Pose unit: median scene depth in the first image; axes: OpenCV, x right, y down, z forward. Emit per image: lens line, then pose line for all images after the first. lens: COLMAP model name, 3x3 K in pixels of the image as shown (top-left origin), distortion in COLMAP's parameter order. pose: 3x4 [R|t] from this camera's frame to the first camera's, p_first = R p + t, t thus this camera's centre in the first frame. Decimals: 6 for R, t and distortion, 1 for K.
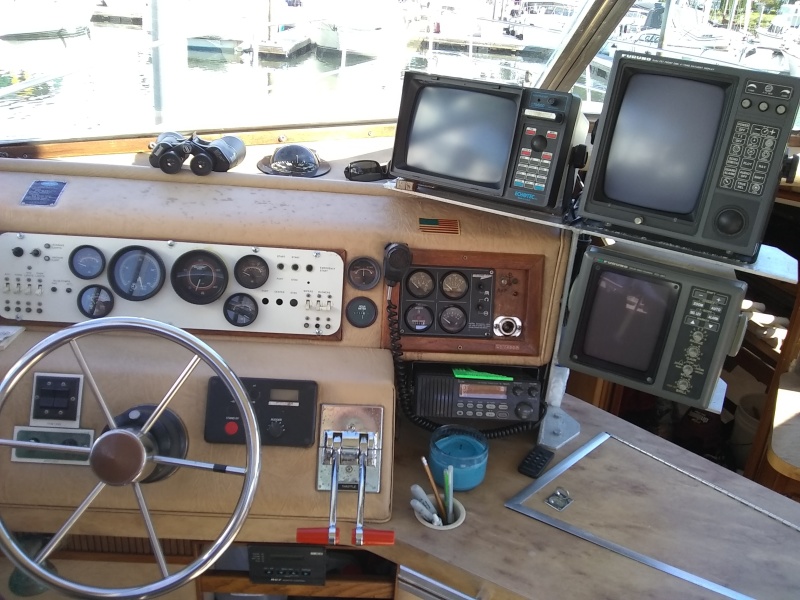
lens RADIAL K [[749.8, 0, 401.3], [0, 749.8, 297.9], [0, 0, 1]] dist [-0.009941, 0.000000]
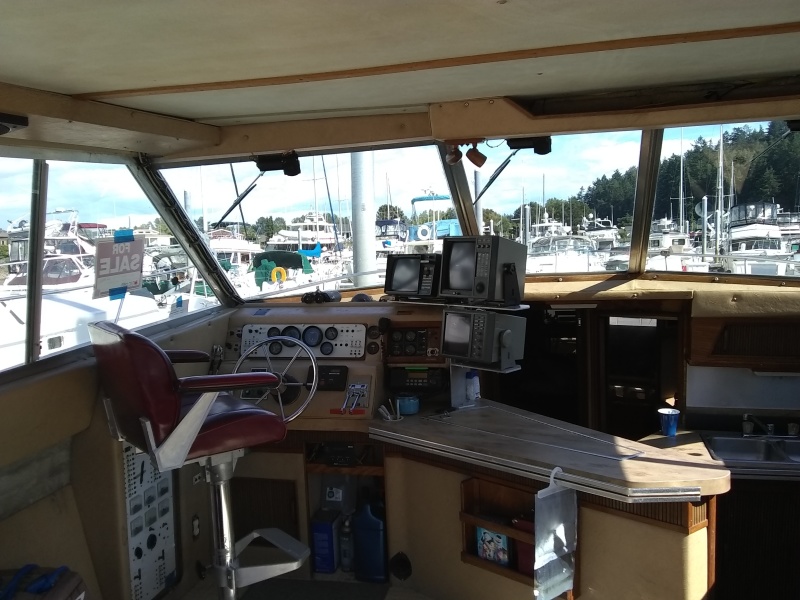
lens RADIAL K [[749.8, 0, 398.6], [0, 749.8, 291.2], [0, 0, 1]] dist [-0.009941, 0.000000]
pose [[0.947400, -0.085956, -0.308293, 0.814725], [-0.023470, 0.942007, -0.334770, 0.676079], [0.319190, 0.324397, 0.890441, -1.244750]]
